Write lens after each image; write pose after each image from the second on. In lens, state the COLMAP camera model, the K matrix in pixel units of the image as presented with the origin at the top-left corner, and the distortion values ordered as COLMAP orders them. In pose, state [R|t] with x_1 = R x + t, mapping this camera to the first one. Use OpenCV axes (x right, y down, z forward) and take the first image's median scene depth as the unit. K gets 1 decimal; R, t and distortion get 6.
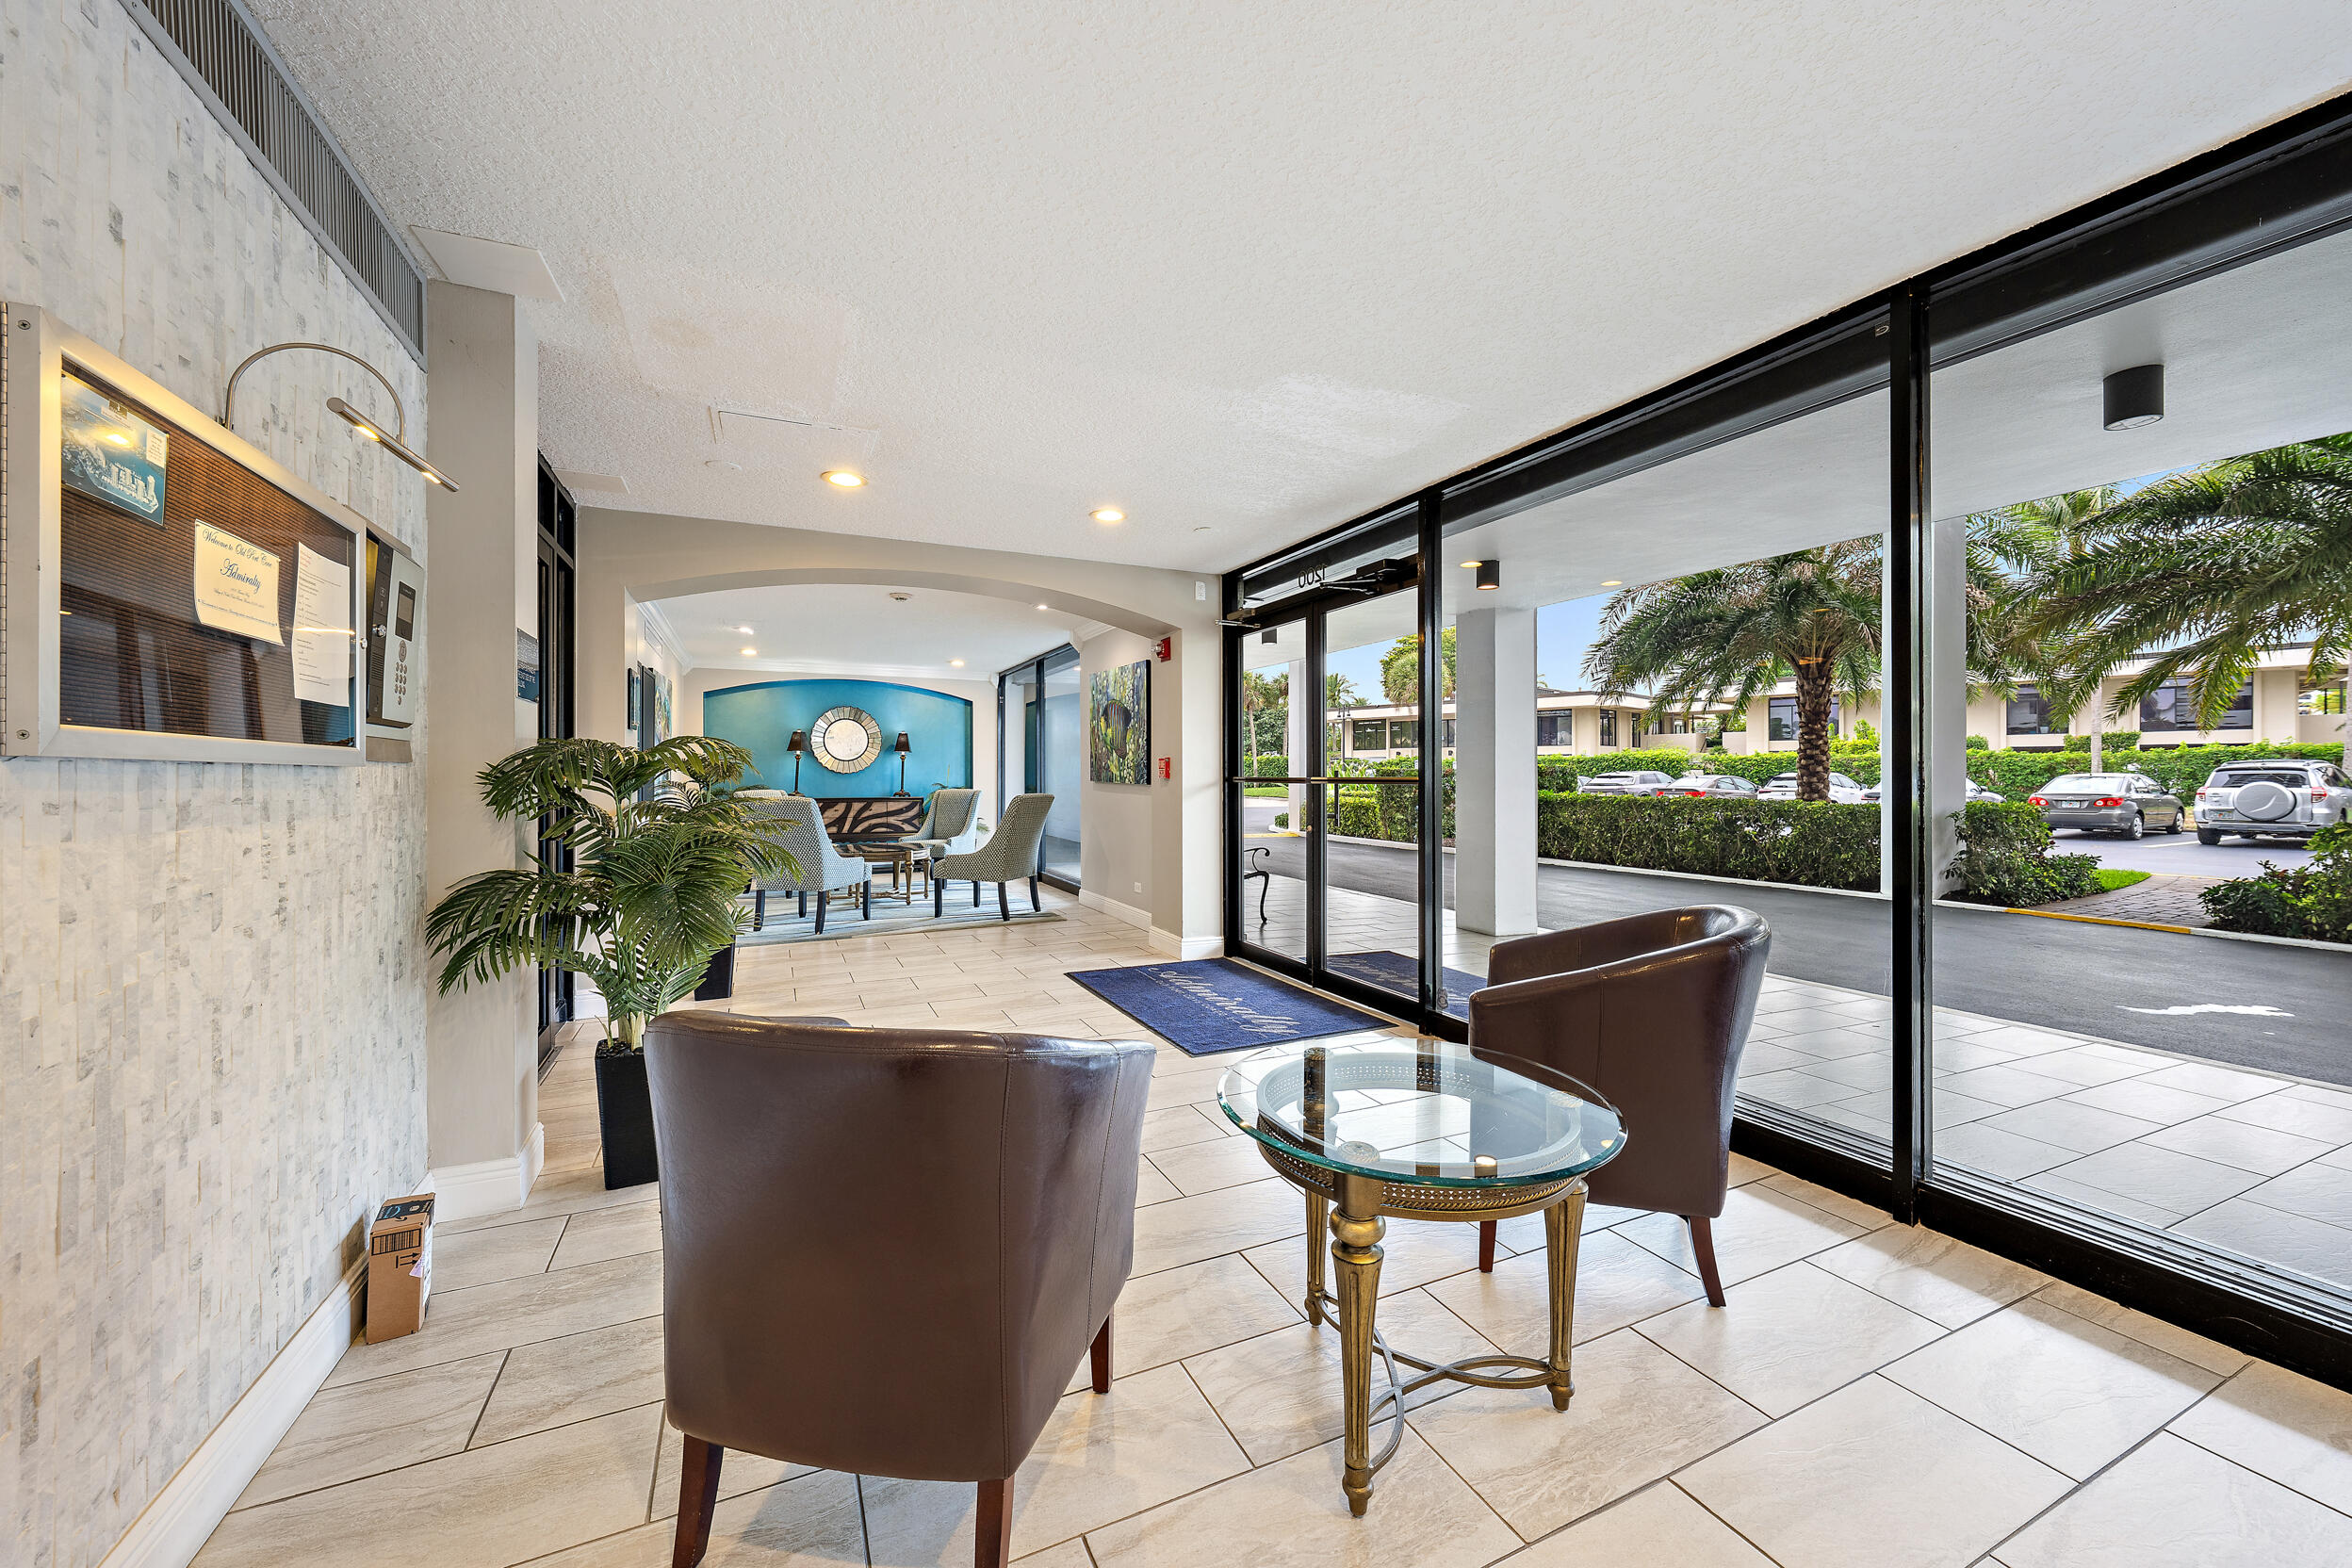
lens RADIAL K [[886.8, 0, 1170.7], [0, 886.8, 778.9], [0, 0, 1]] dist [-0.002502, -0.000019]
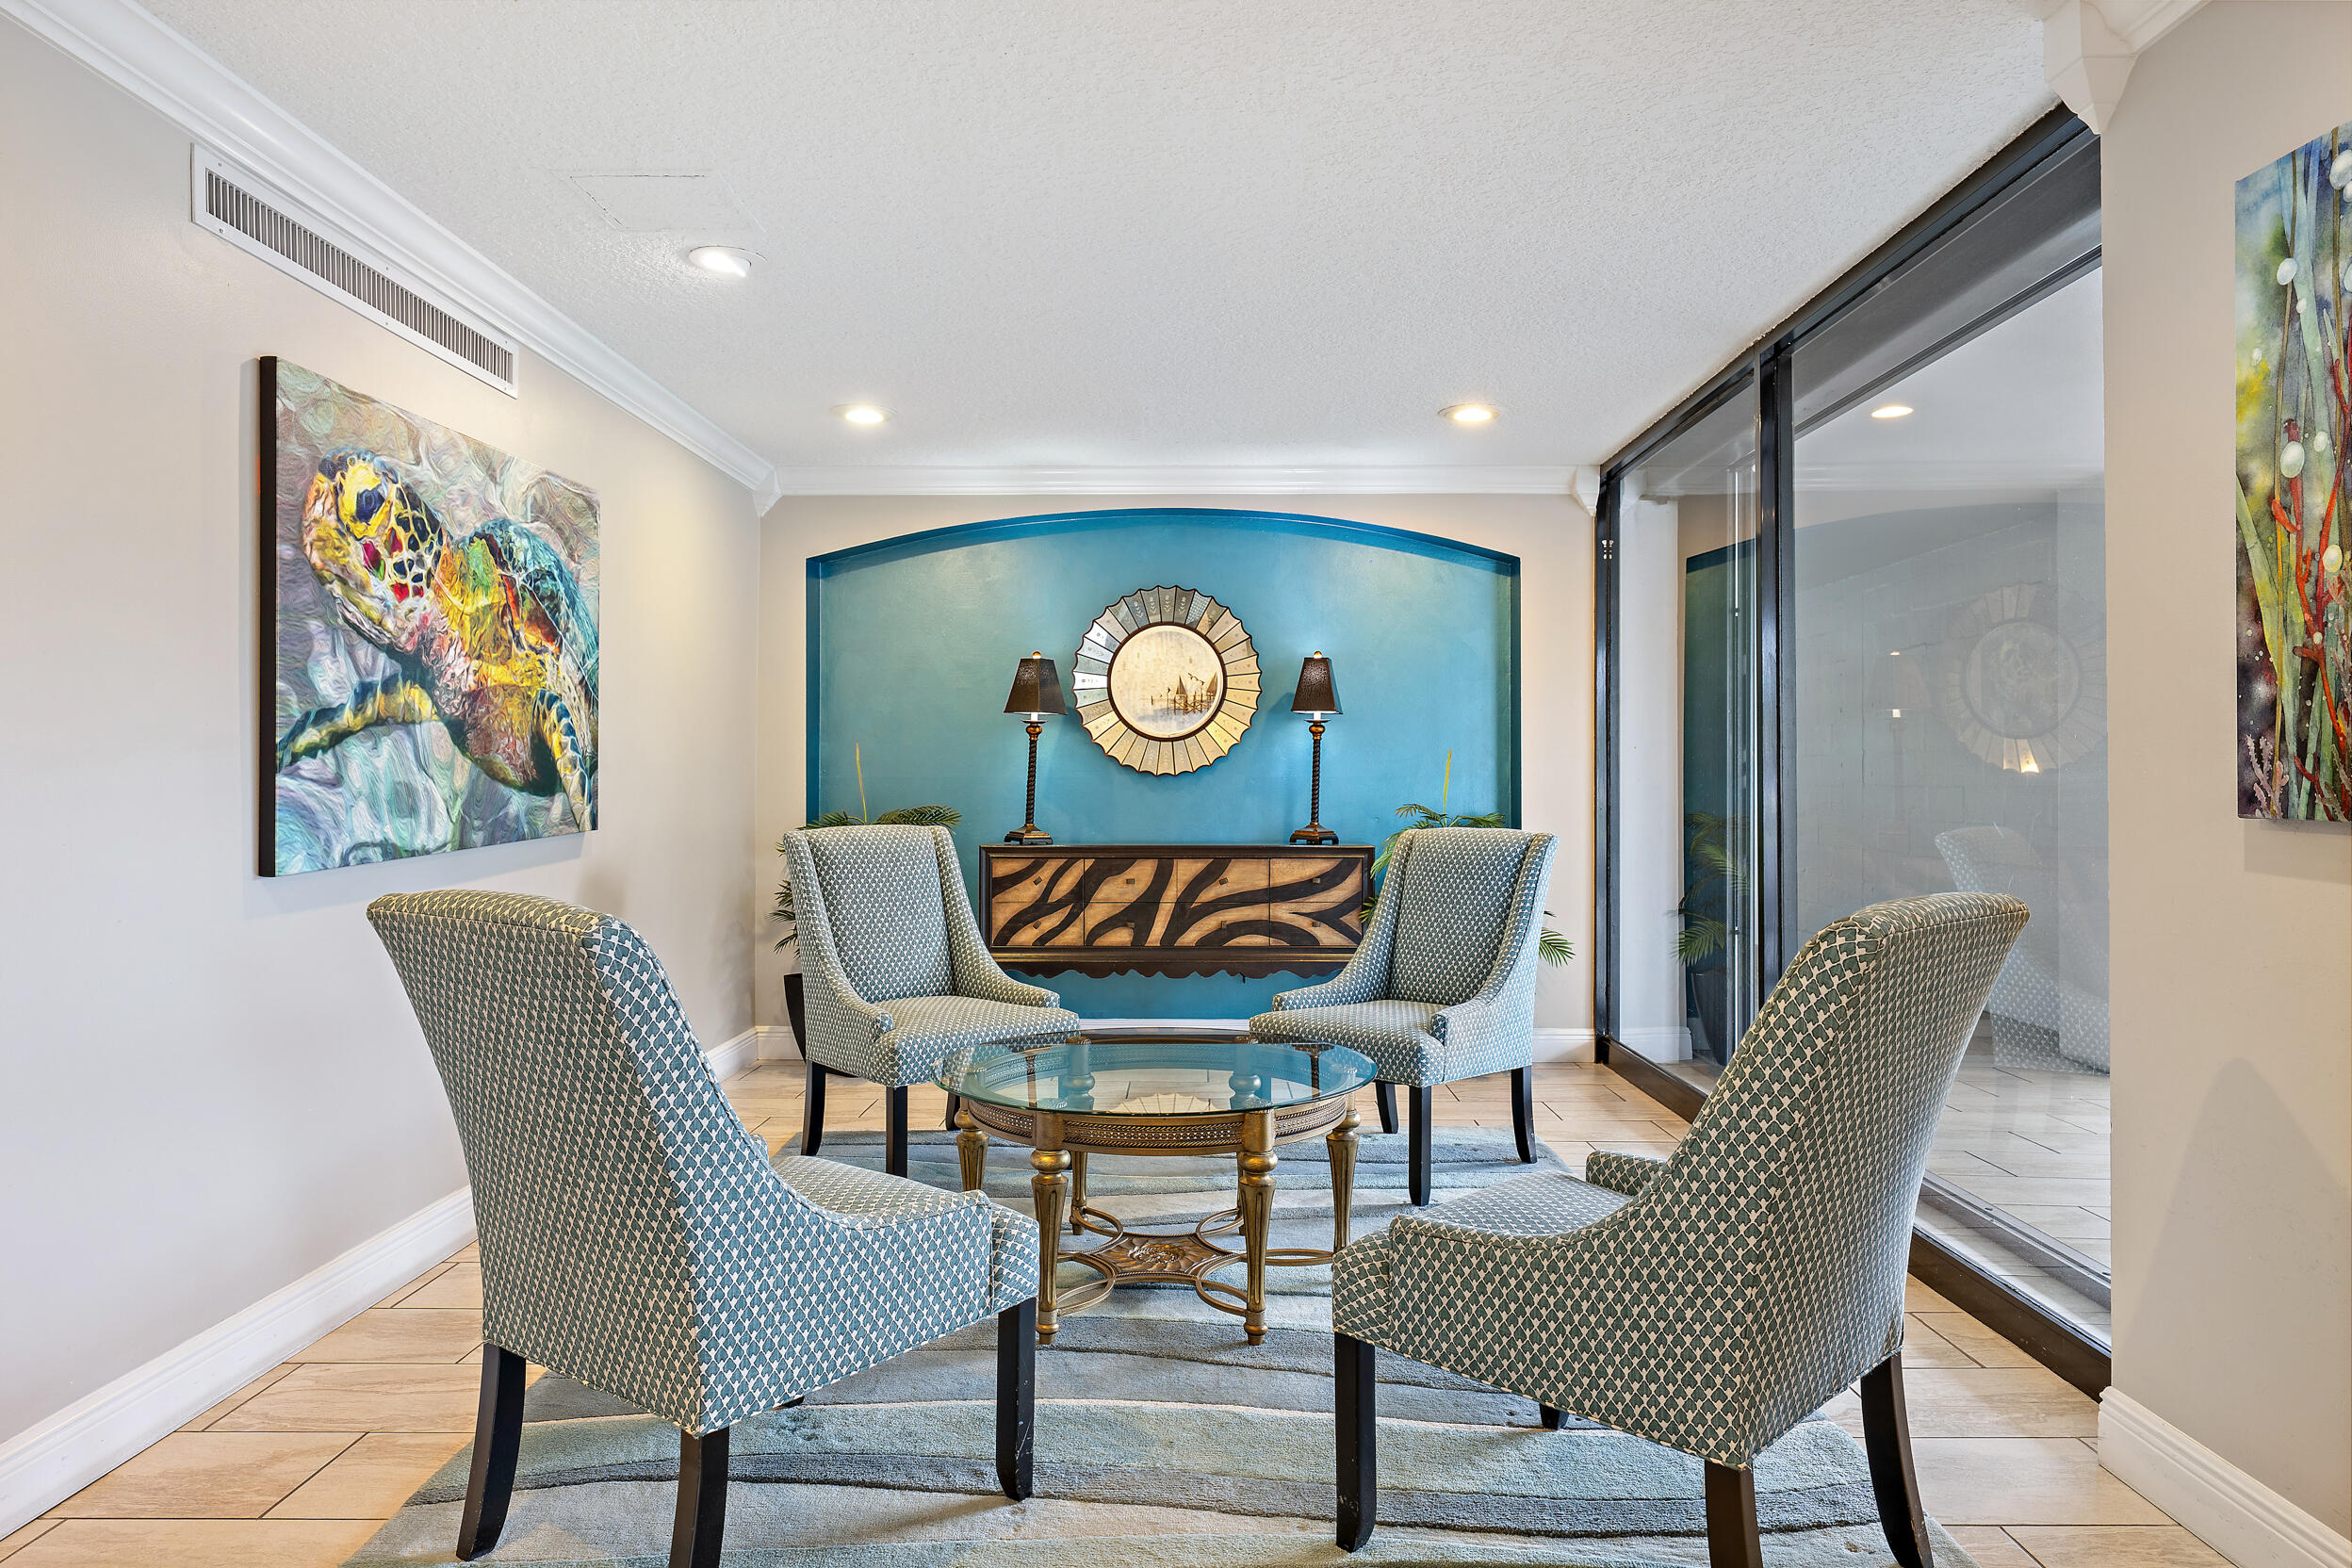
lens RADIAL K [[1465.6, 0, 1171.2], [0, 1465.6, 778.1], [0, 0, 1]] dist [0.004213, 0.000668]
pose [[0.901790, -0.004000, -0.432155, -0.110807], [0.002853, 0.999990, -0.003303, -0.003138], [0.432164, 0.001745, 0.901793, 0.476366]]
